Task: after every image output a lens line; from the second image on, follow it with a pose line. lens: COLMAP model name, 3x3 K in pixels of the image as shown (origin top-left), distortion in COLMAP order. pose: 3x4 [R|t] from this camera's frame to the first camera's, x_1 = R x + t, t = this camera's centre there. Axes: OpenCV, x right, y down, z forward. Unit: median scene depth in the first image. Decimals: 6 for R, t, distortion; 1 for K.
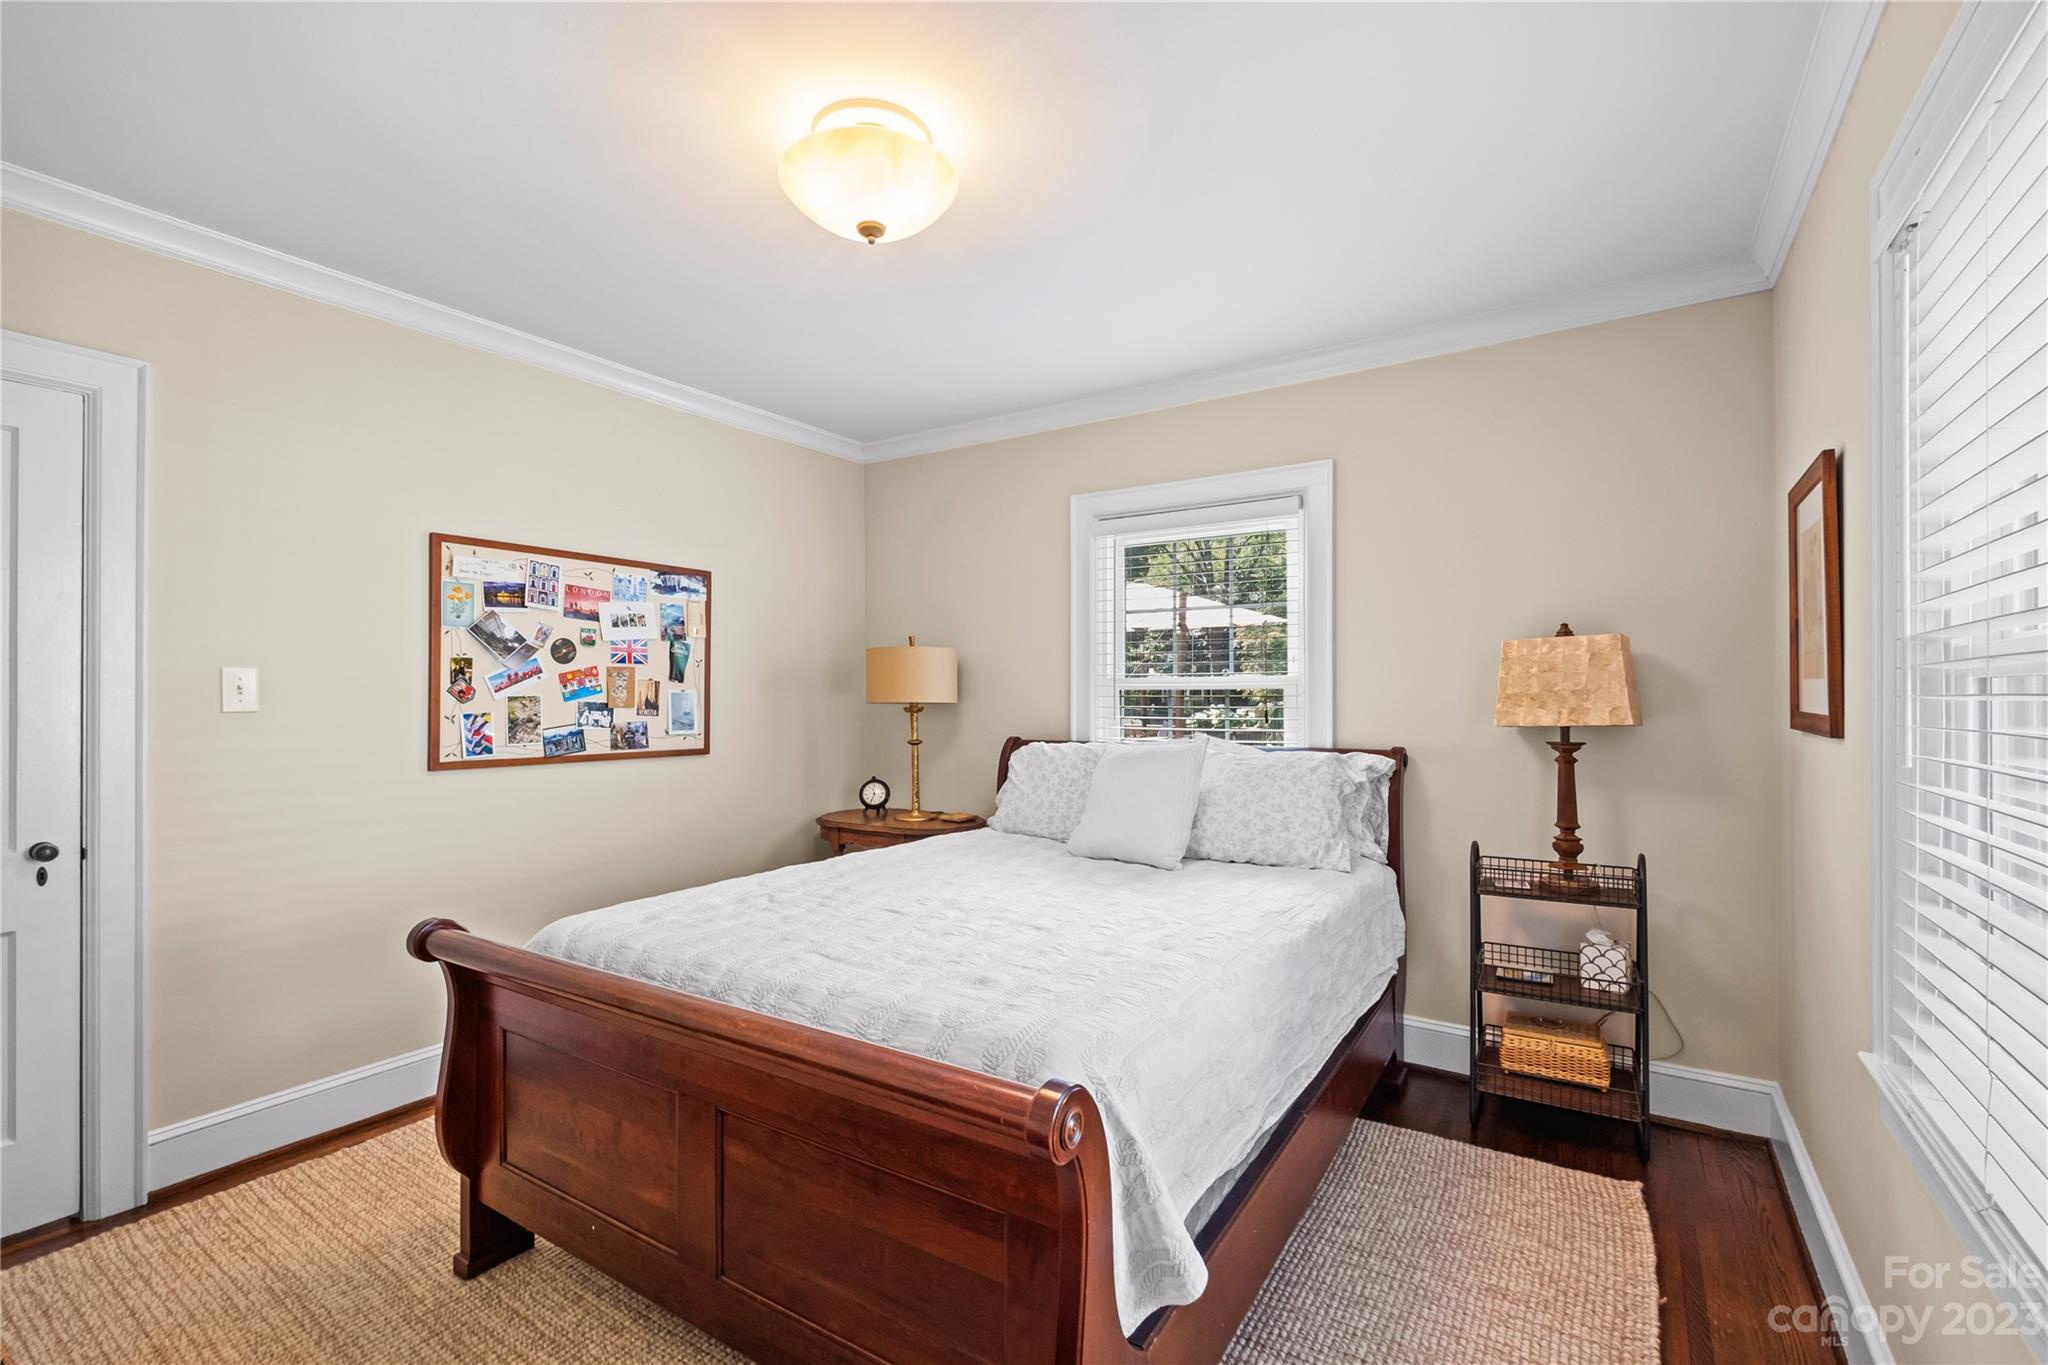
lens RADIAL K [[886.9, 0, 1029.2], [0, 886.9, 689.5], [0, 0, 1]] dist [0.003420, -0.004475]
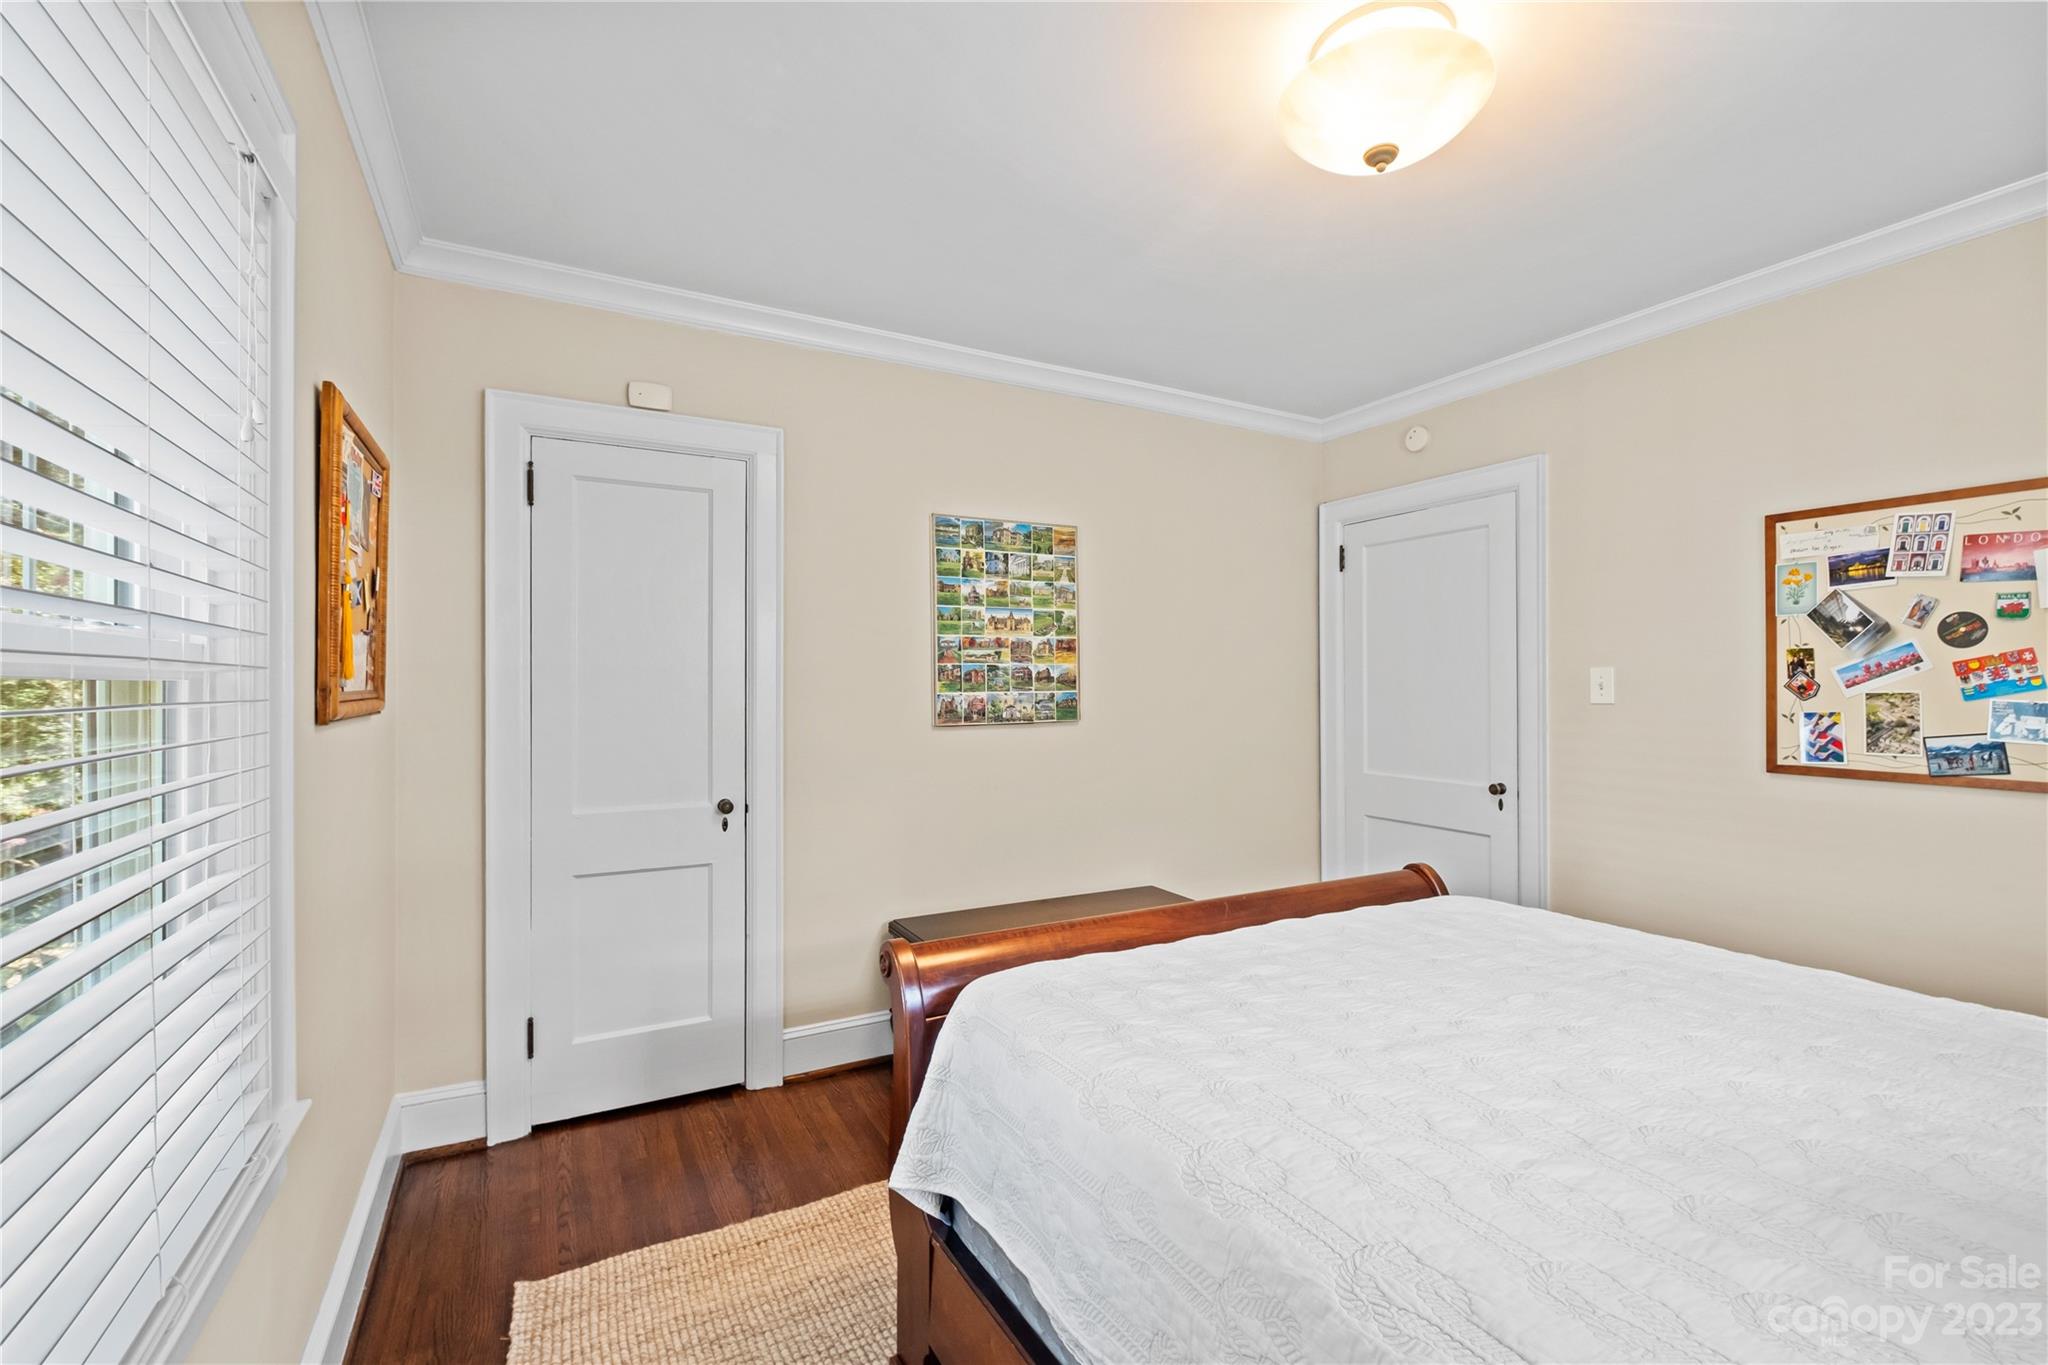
lens RADIAL K [[886.9, 0, 1024.9], [0, 886.9, 683.0], [0, 0, 1]] dist [0.003420, -0.004475]
pose [[-0.465673, -0.002251, -0.884954, 0.478038], [0.006584, 0.999960, -0.006008, -0.001366], [0.884932, -0.008624, -0.465640, 0.698806]]
